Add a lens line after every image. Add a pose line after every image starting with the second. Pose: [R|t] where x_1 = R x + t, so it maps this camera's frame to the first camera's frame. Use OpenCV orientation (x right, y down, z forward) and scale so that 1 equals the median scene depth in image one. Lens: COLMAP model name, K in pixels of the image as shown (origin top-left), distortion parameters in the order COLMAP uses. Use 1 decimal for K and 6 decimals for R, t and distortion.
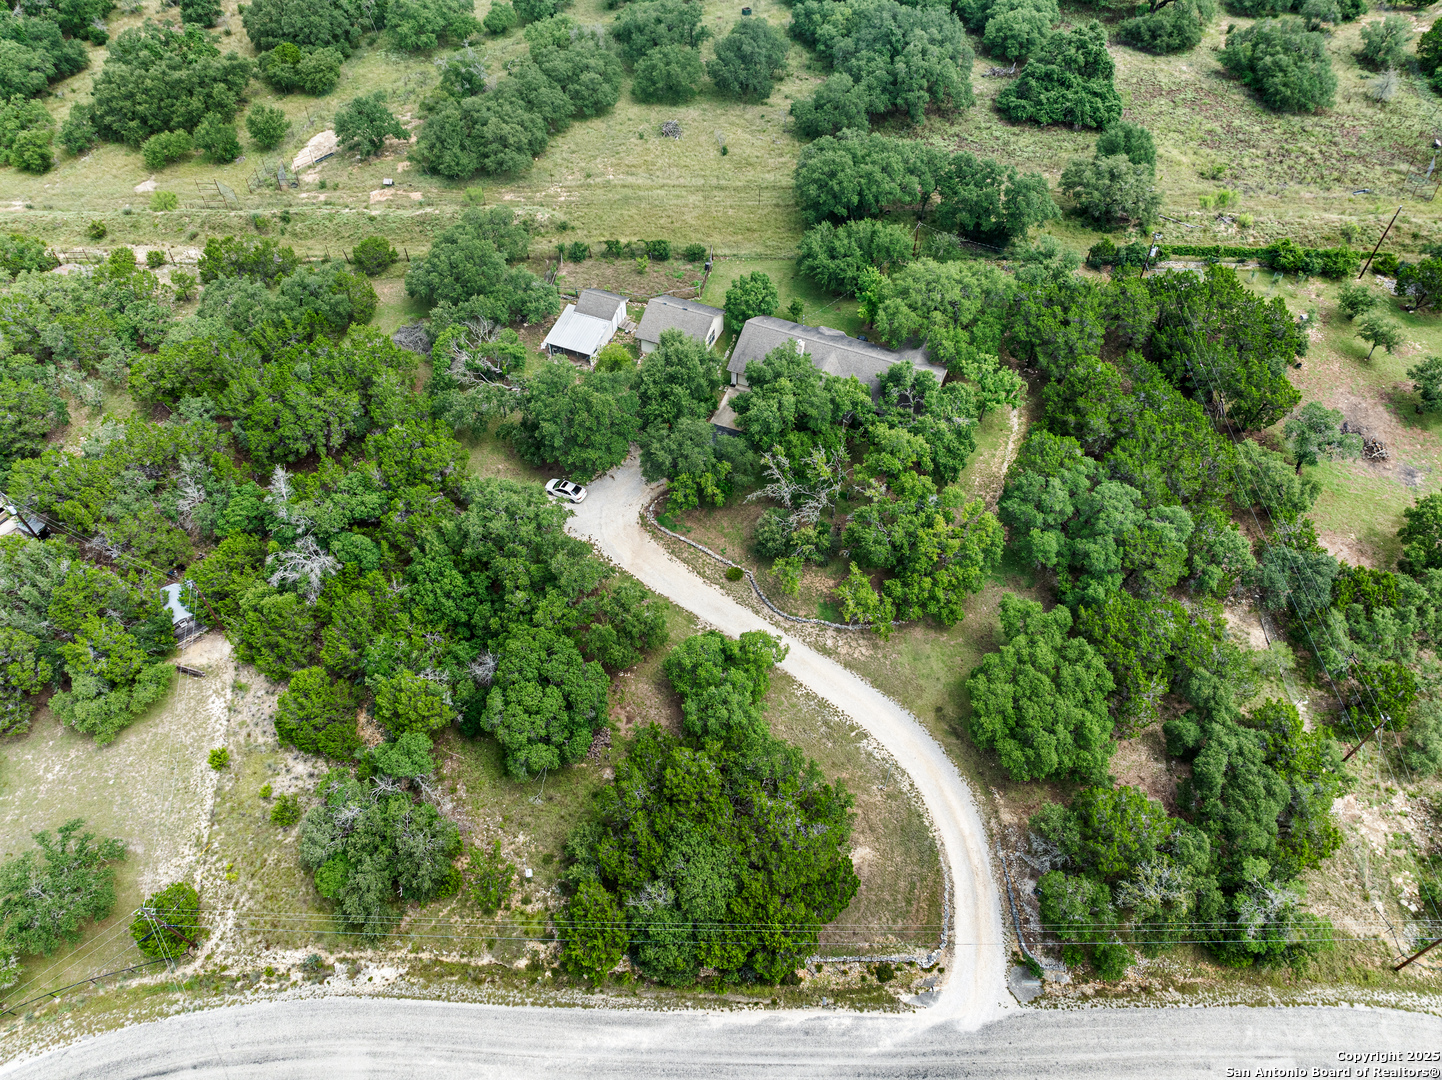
lens RADIAL K [[1028.8, 0, 711.7], [0, 1028.8, 533.8], [0, 0, 1]] dist [-0.047627, 0.007533]
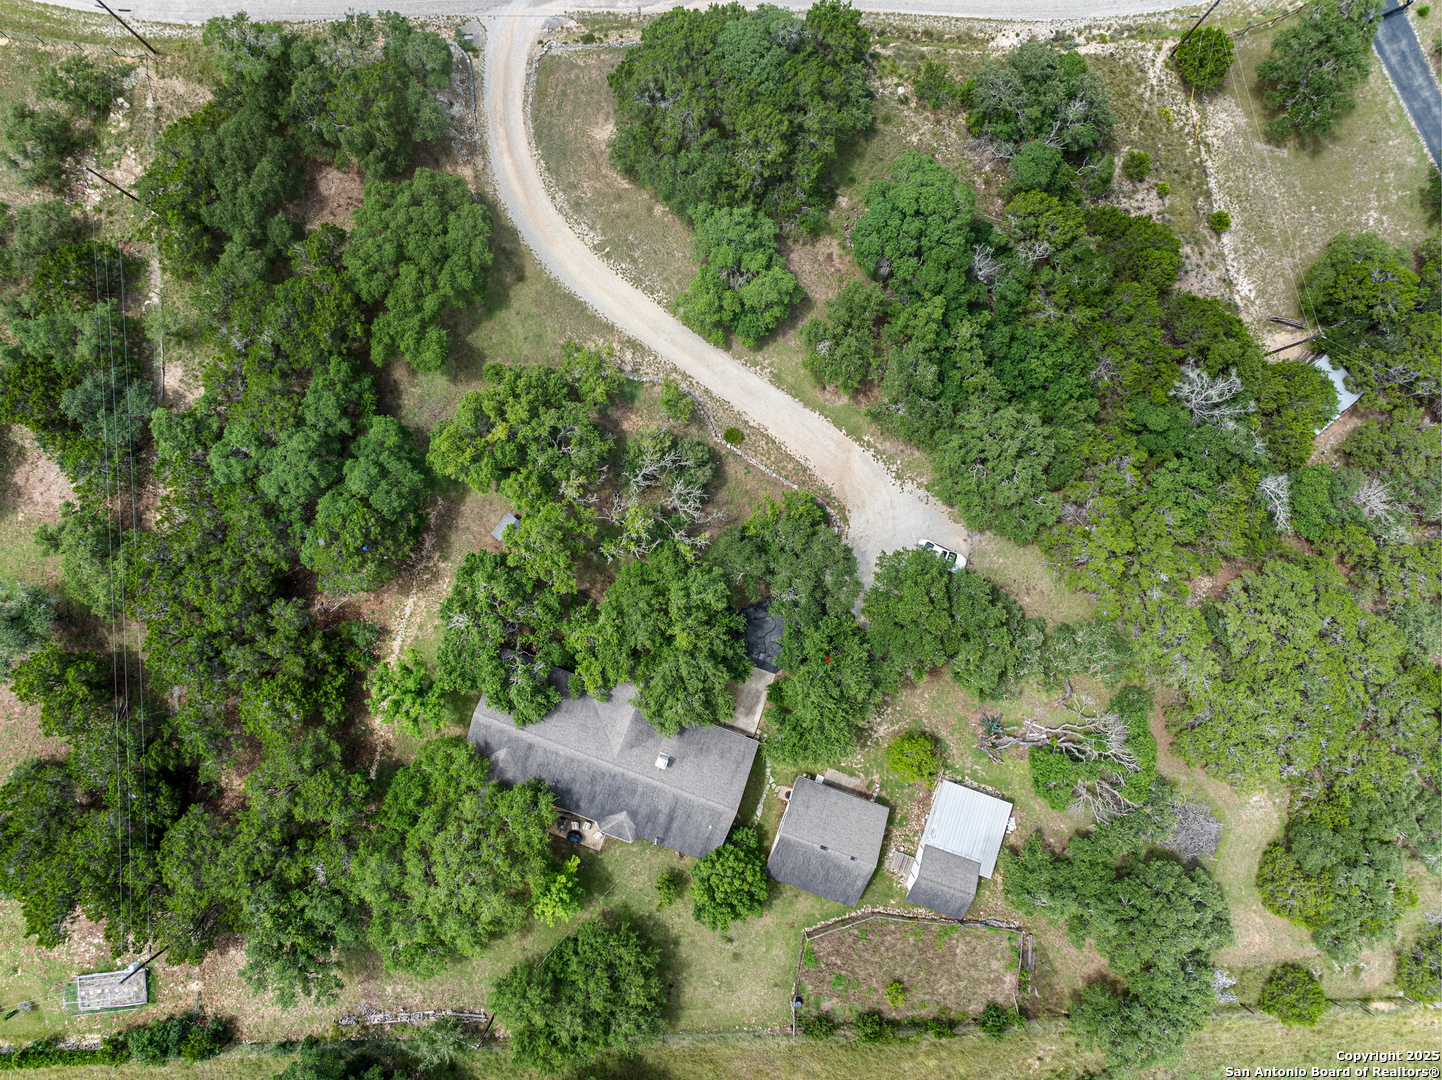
lens RADIAL K [[1028.8, 0, 711.7], [0, 1028.8, 533.8], [0, 0, 1]] dist [-0.047627, 0.007533]
pose [[-0.998314, 0.057158, -0.010099, 0.061333], [-0.049416, -0.745688, 0.664461, -0.690488], [0.030448, 0.663839, 0.747255, 0.434382]]
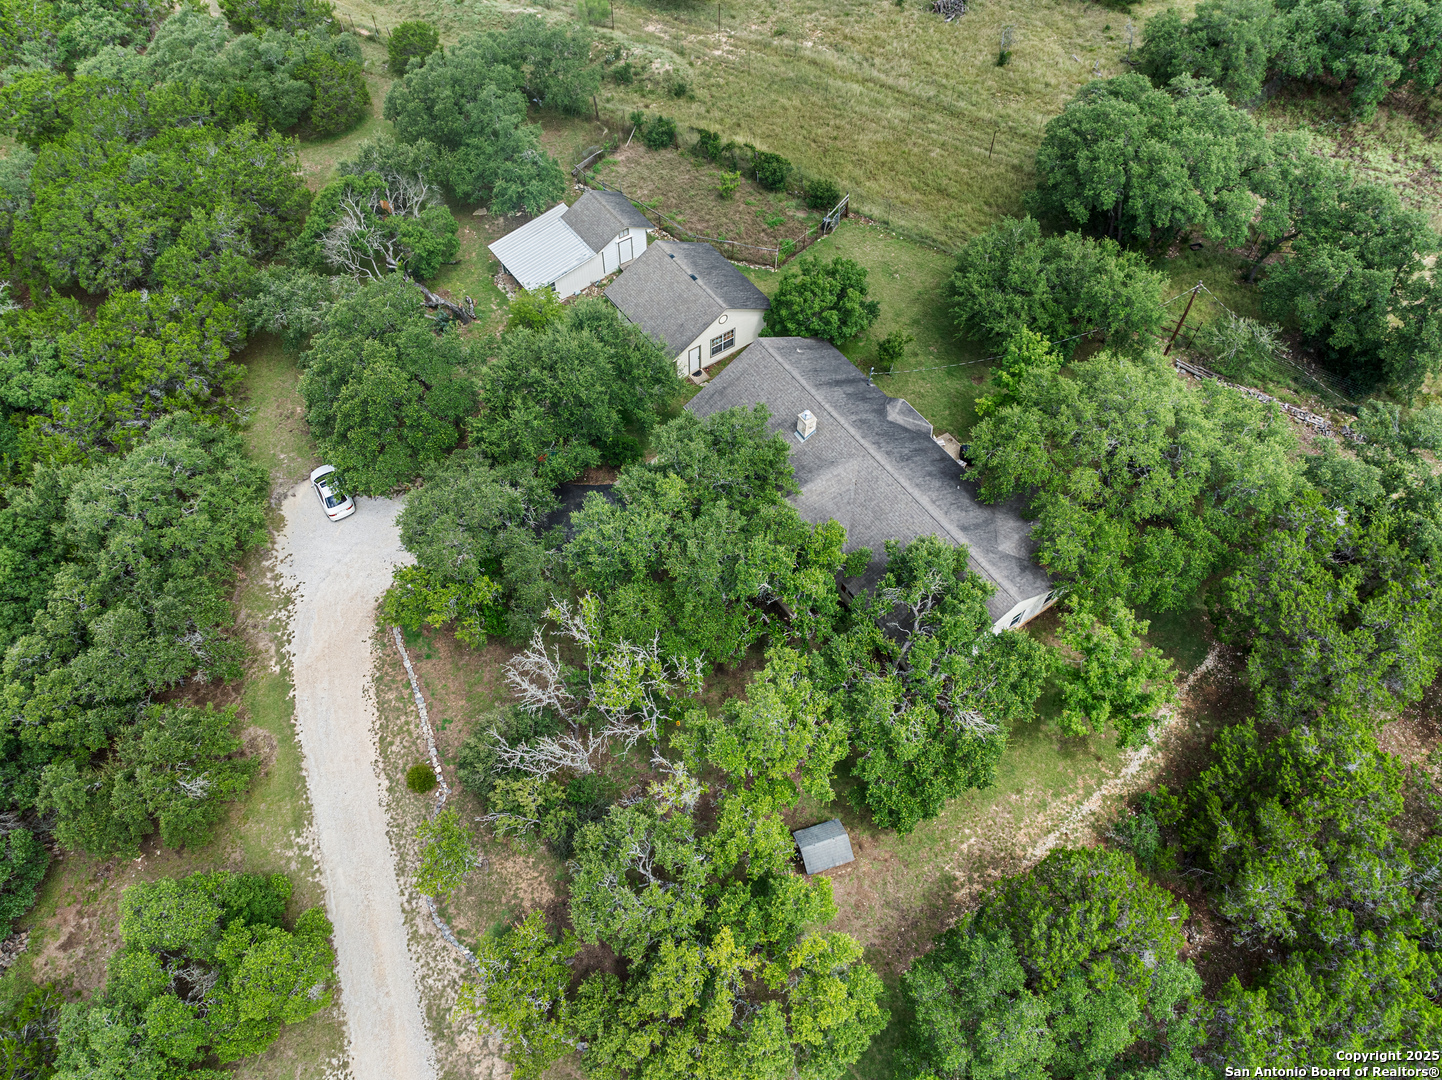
lens RADIAL K [[1028.8, 0, 711.7], [0, 1028.8, 533.8], [0, 0, 1]] dist [-0.047627, 0.007533]
pose [[0.848507, 0.431072, -0.306940, 0.287718], [-0.401483, 0.902260, 0.157288, -0.244209], [0.344742, -0.010229, 0.938642, 0.624053]]
